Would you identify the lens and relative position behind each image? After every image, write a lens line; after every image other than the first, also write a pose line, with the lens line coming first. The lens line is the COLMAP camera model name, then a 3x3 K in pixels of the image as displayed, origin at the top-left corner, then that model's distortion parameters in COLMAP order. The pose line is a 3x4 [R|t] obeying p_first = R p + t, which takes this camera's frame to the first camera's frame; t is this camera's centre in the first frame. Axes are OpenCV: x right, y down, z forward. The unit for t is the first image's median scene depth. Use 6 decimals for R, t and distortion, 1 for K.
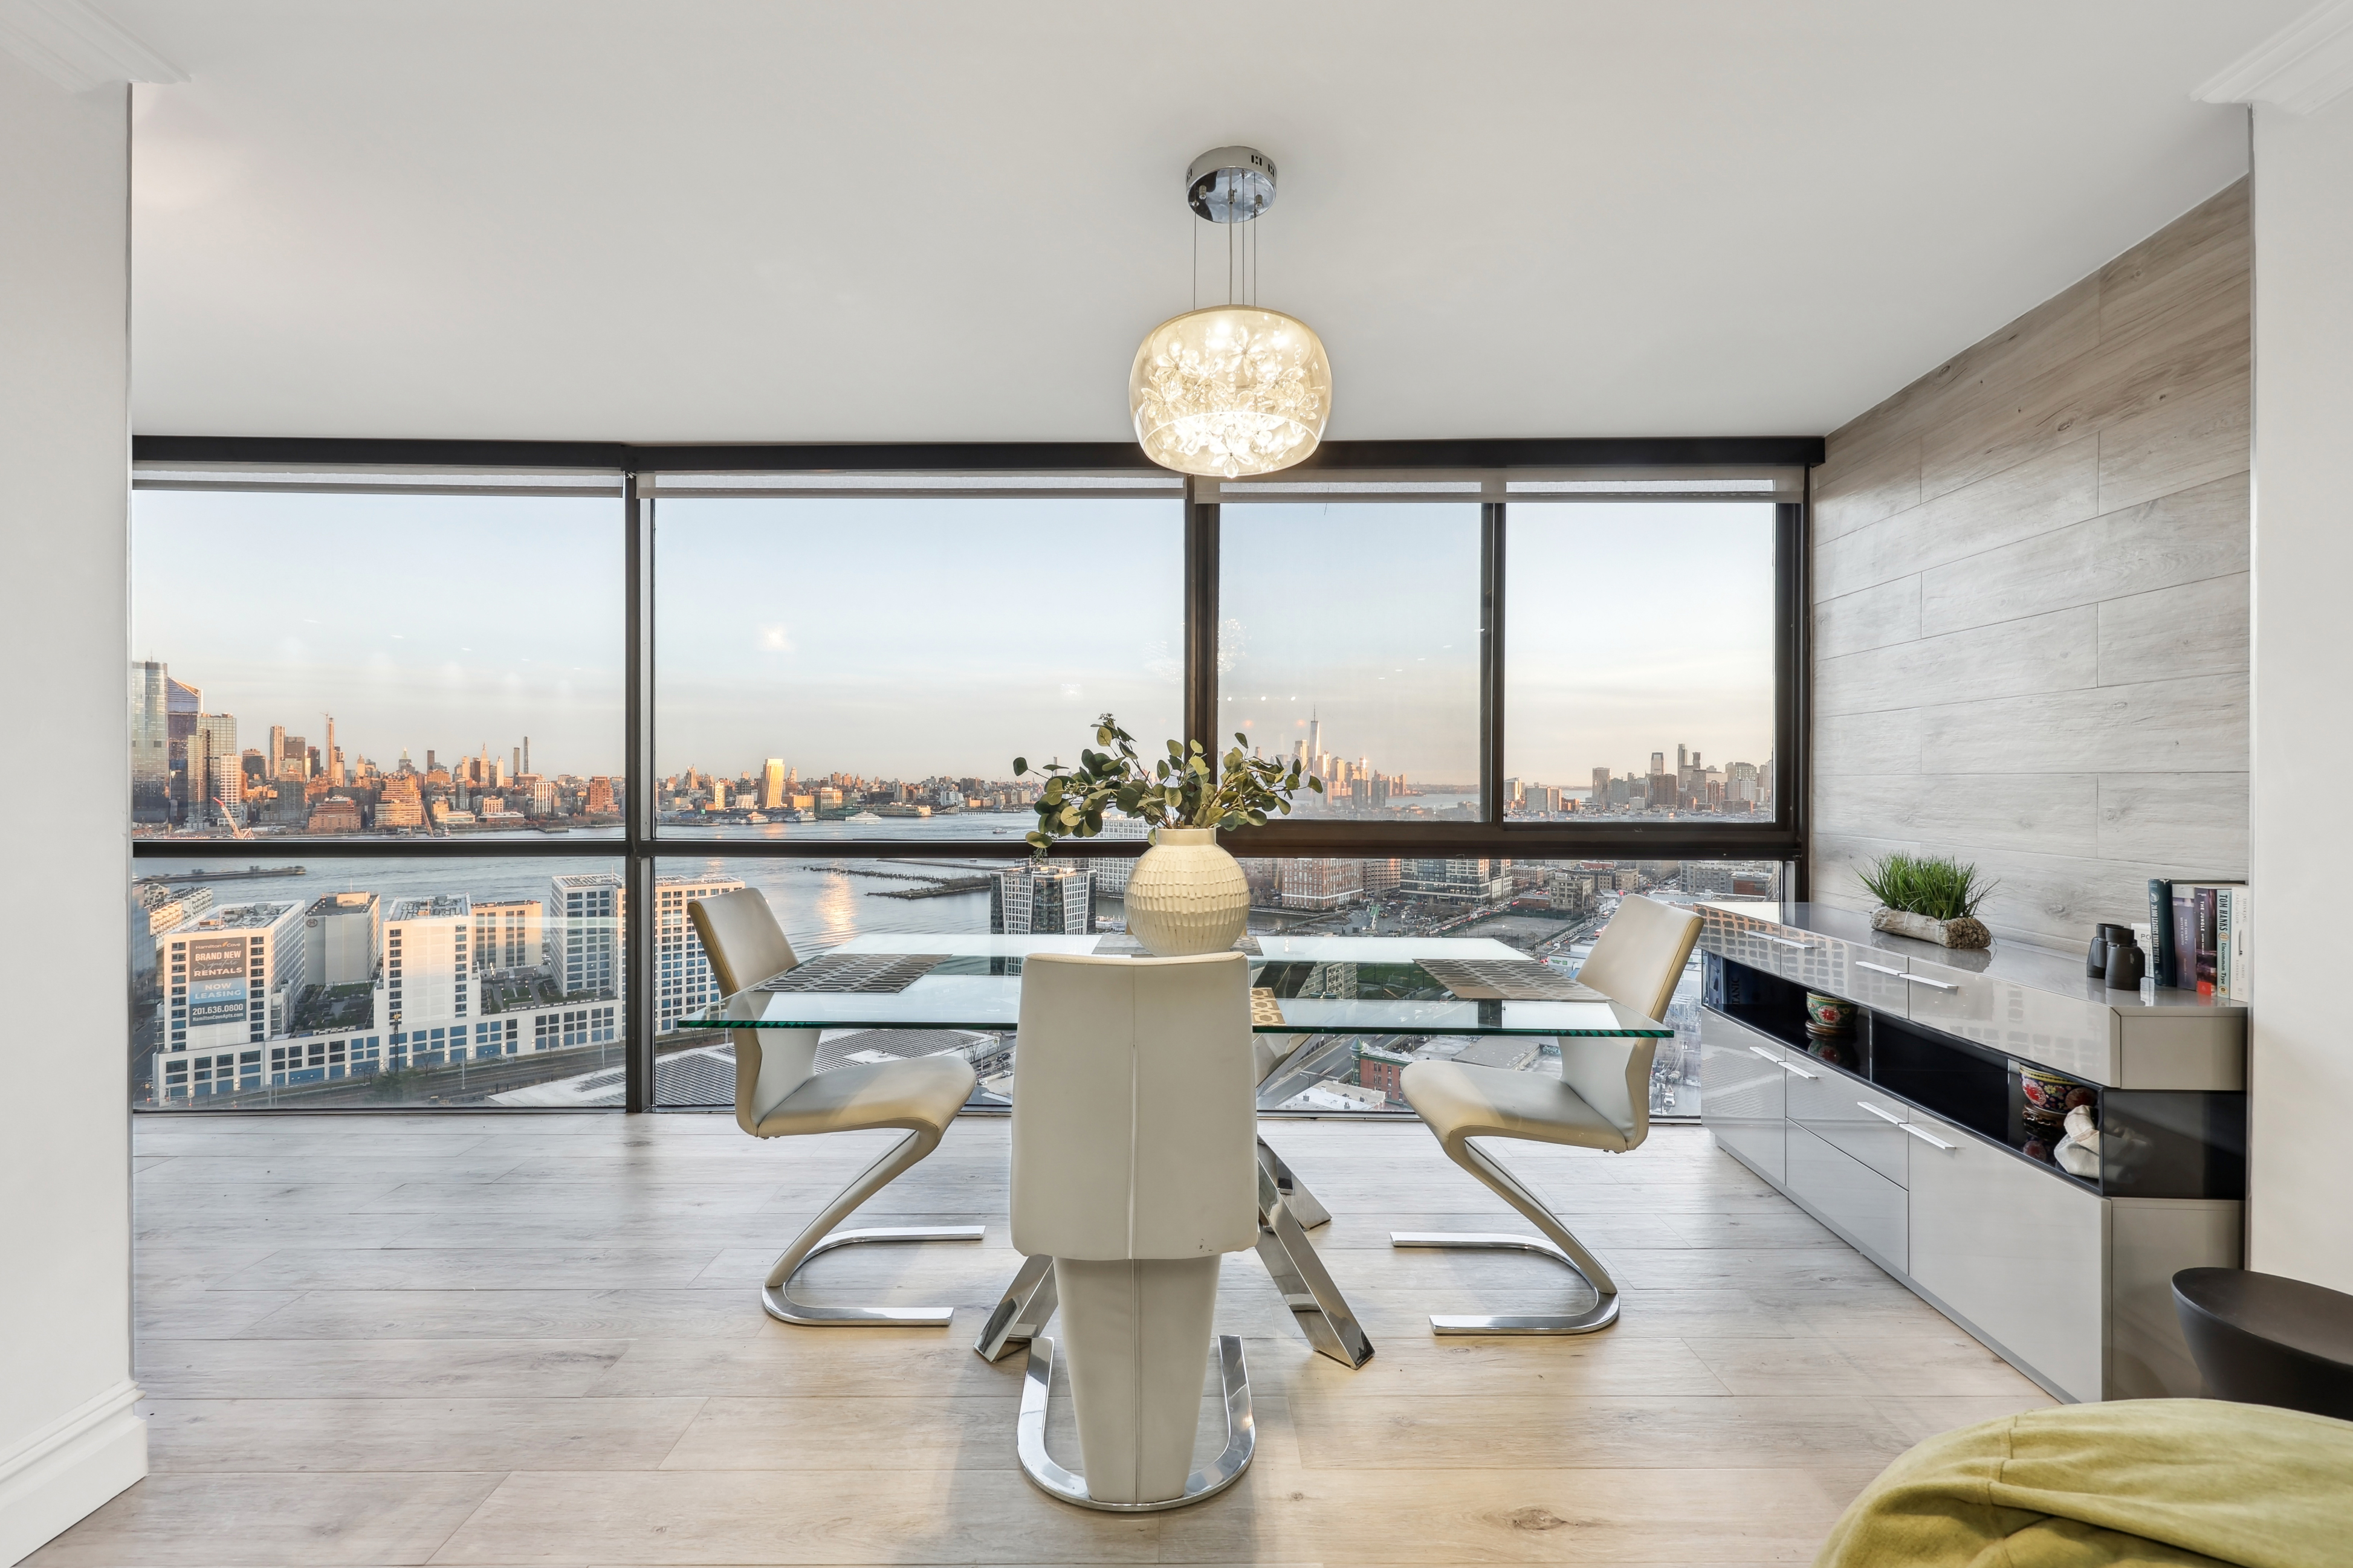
lens RADIAL K [[959.0, 0, 1173.8], [0, 959.0, 767.9], [0, 0, 1]] dist [-0.000908, 0.000508]
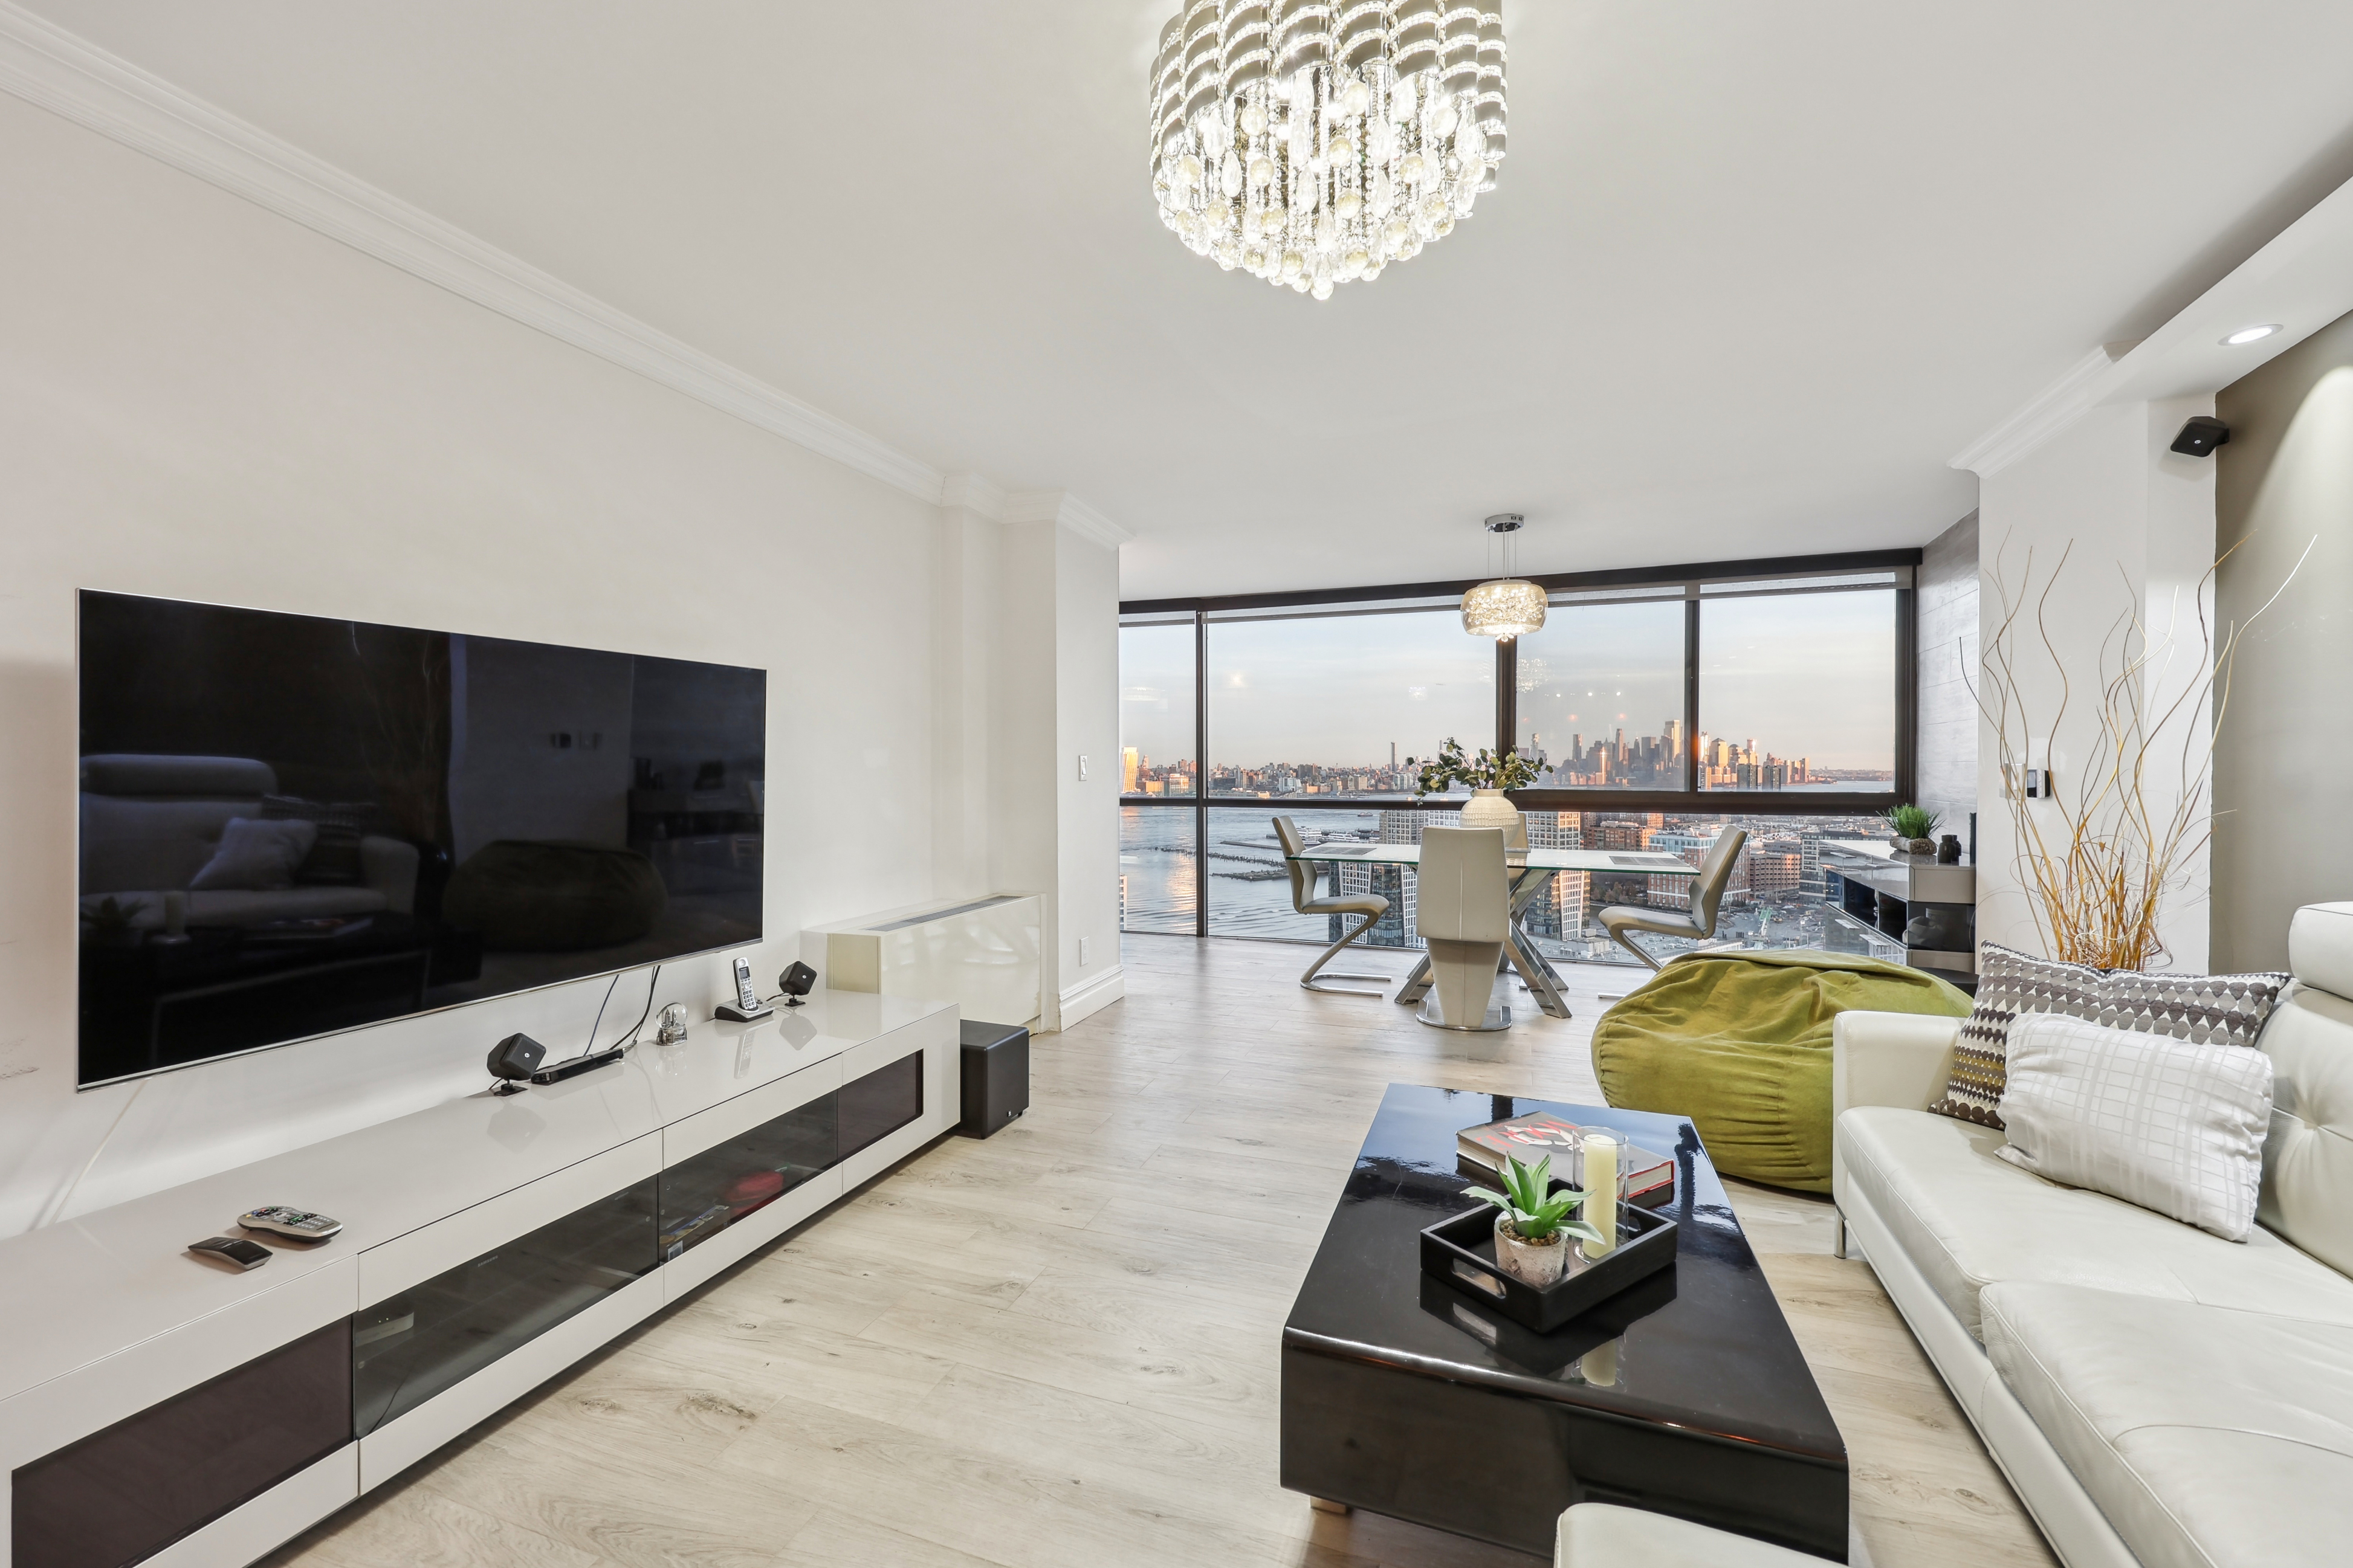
lens RADIAL K [[959.0, 0, 1170.4], [0, 959.0, 775.7], [0, 0, 1]] dist [-0.000908, 0.000508]
pose [[0.939029, 0.000060, -0.343837, 0.056474], [0.007685, 0.999746, 0.021164, -0.013618], [0.343751, -0.022516, 0.938791, -0.884681]]
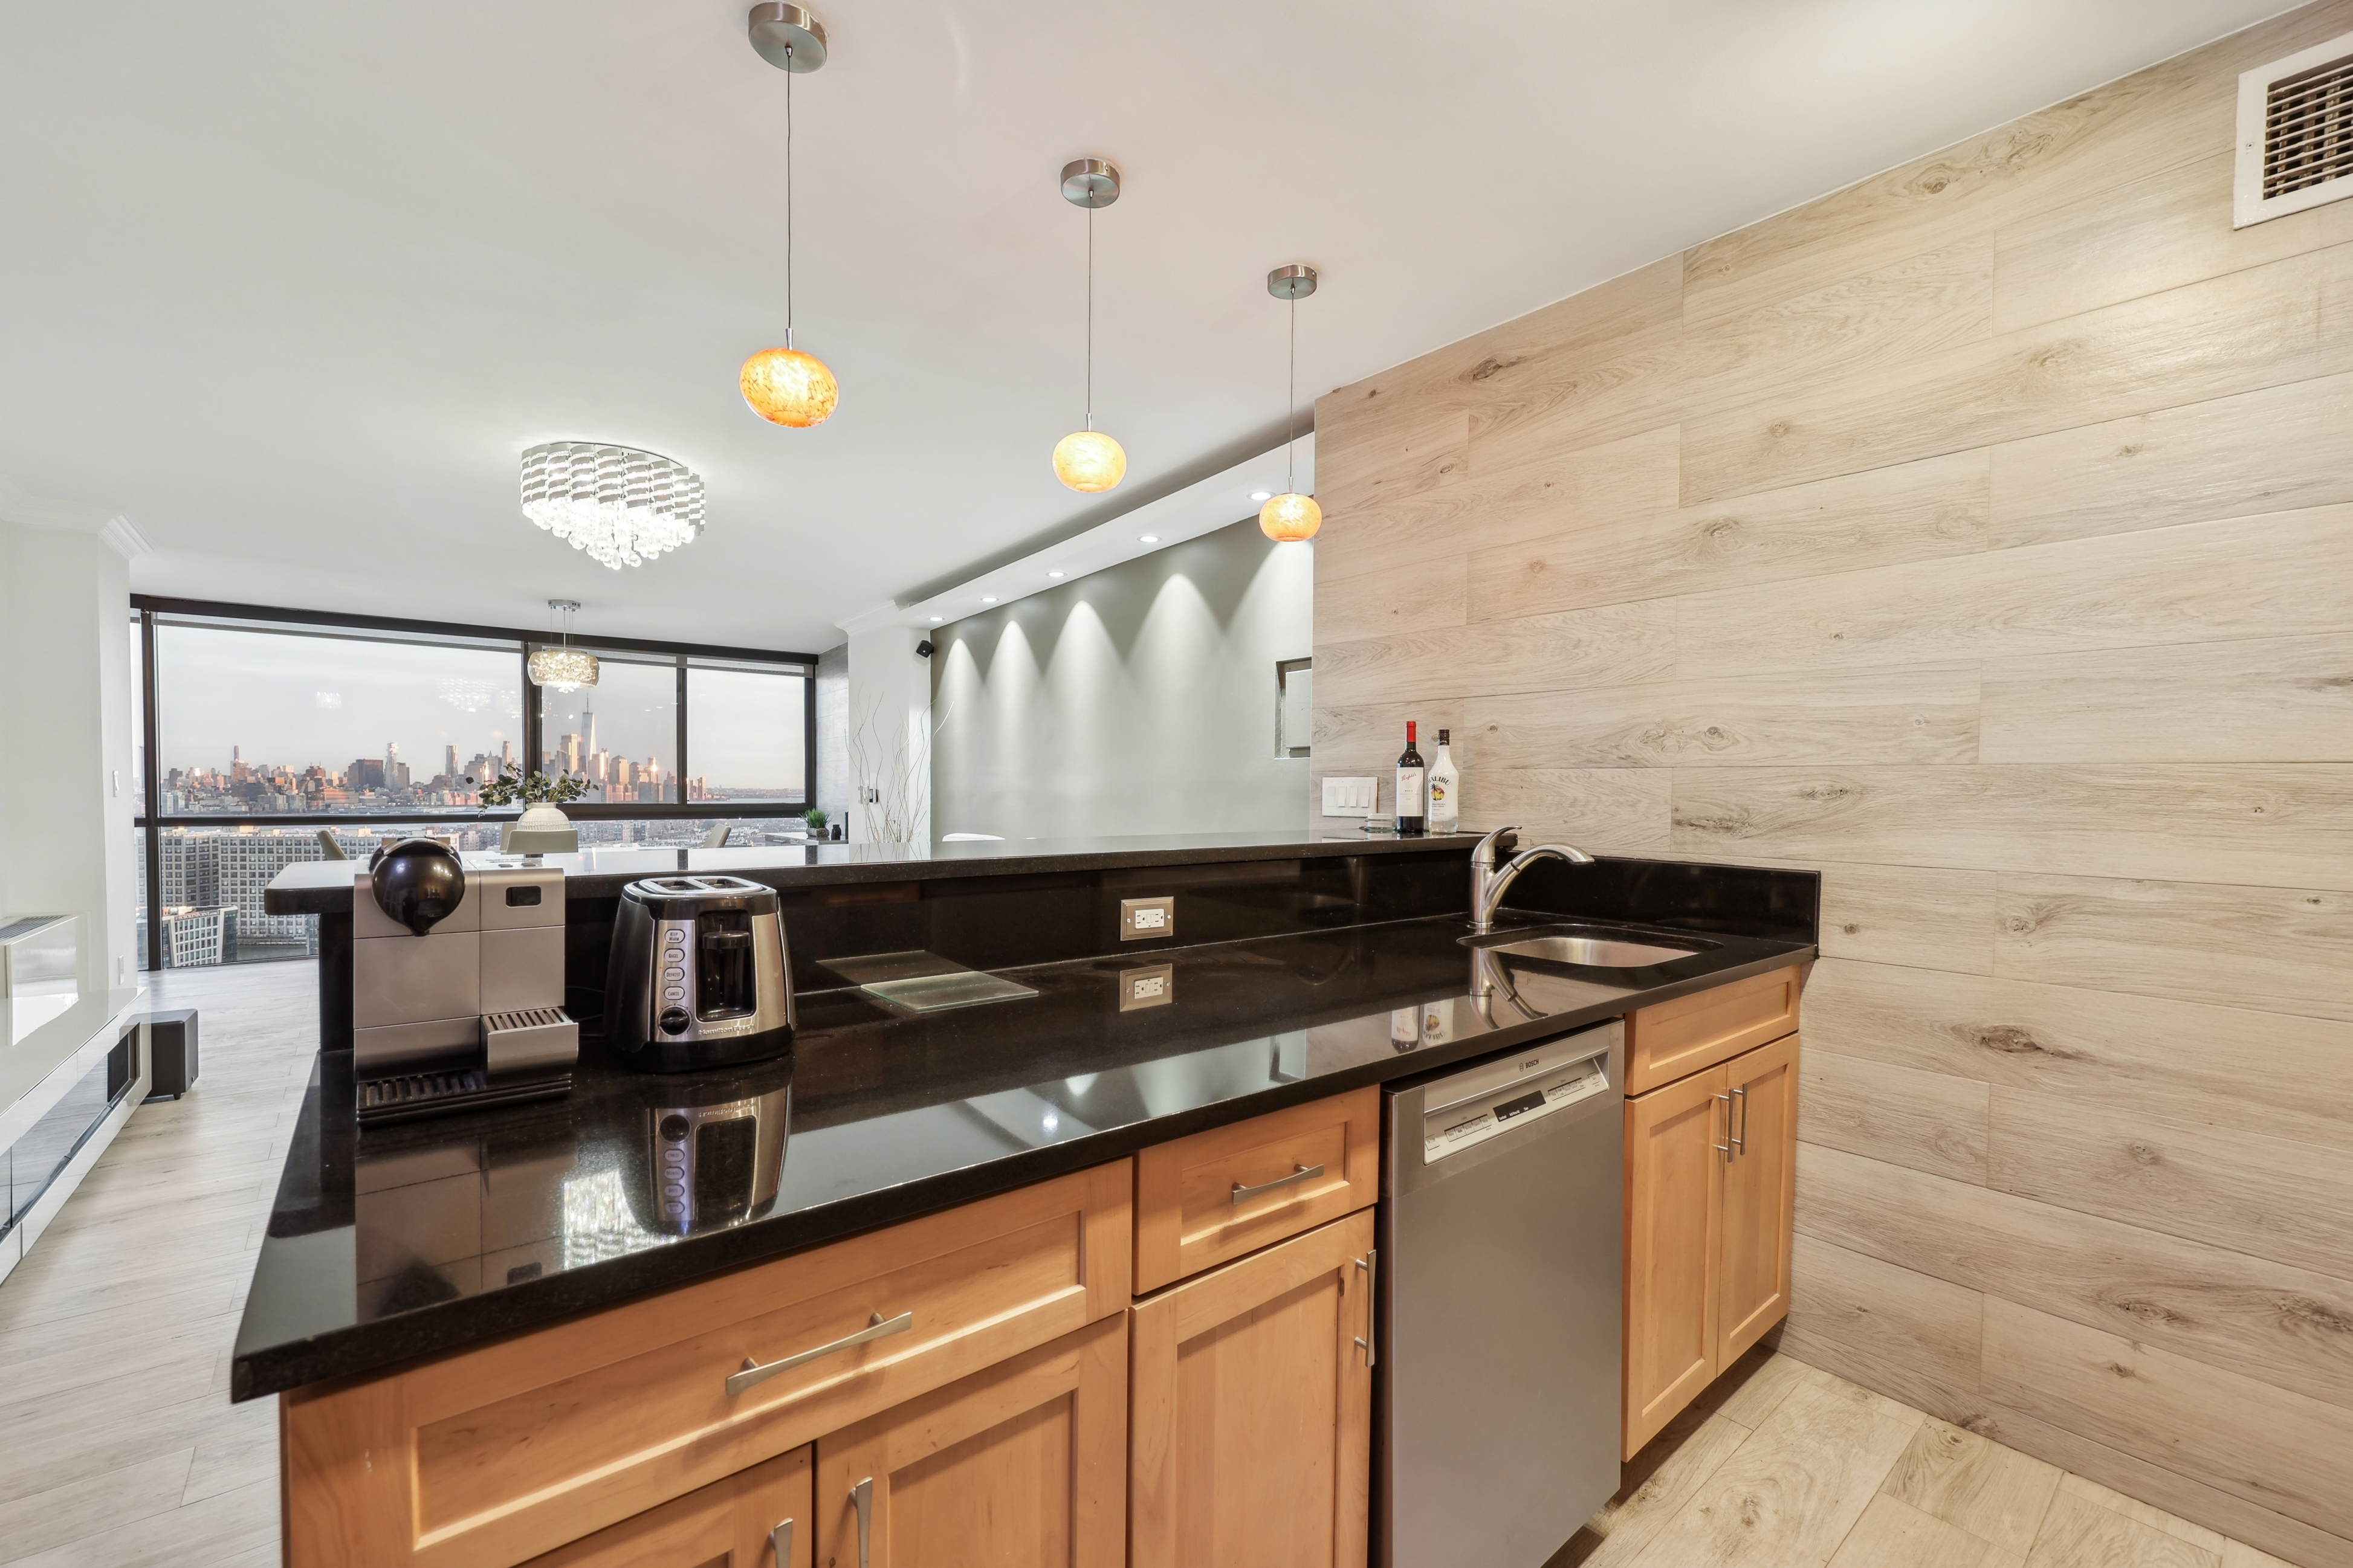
lens RADIAL K [[982.4, 0, 1187.4], [0, 982.4, 813.3], [0, 0, 1]] dist [-0.001005, 0.000239]
pose [[0.769179, -0.015160, 0.638853, -0.258147], [-0.012121, 0.999193, 0.038305, -0.027499], [-0.638918, -0.037207, 0.768374, -1.666562]]
